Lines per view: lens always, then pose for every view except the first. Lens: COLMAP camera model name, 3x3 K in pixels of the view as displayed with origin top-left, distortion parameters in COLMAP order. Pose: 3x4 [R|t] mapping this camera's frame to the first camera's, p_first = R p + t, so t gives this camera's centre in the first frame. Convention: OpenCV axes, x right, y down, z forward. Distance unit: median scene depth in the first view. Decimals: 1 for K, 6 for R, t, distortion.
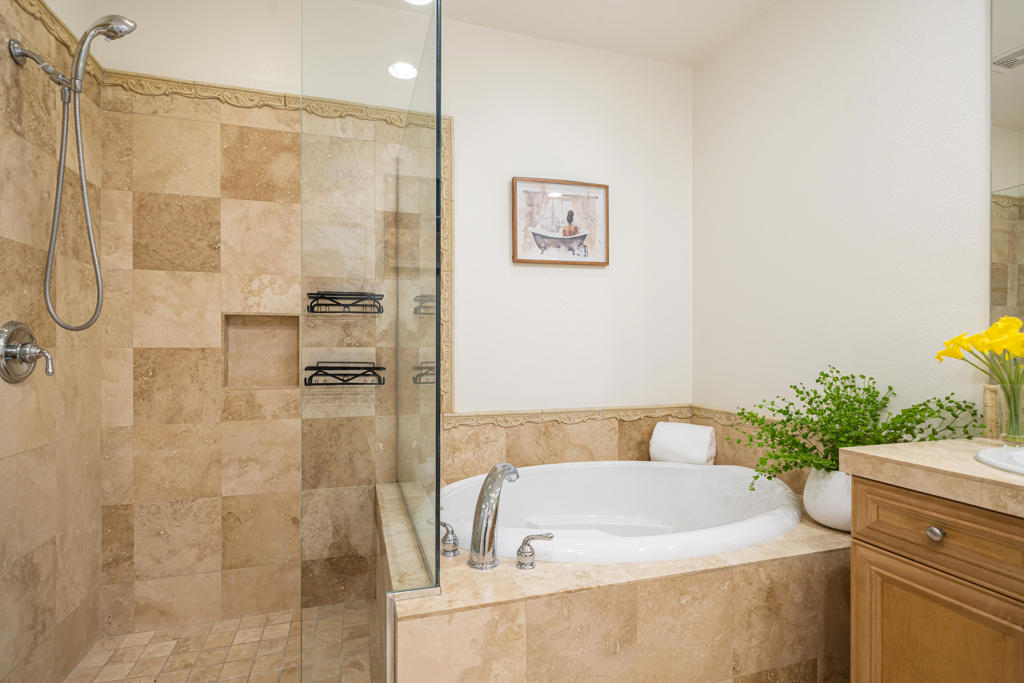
lens RADIAL K [[511.4, 0, 504.8], [0, 511.4, 341.9], [0, 0, 1]] dist [-0.006584, -0.002173]
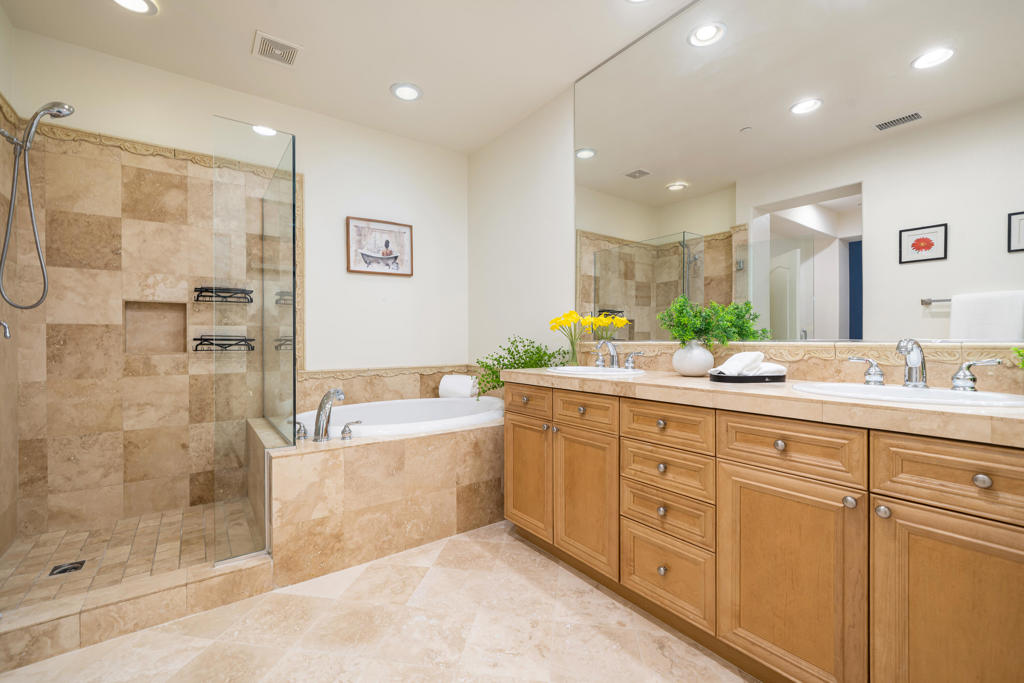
lens RADIAL K [[429.0, 0, 507.0], [0, 429.0, 337.4], [0, 0, 1]] dist [0.001197, -0.001078]
pose [[0.944687, -0.003090, 0.327958, 0.055920], [-0.000966, 0.999925, 0.012203, 0.031135], [-0.327971, -0.011844, 0.944614, -0.461611]]
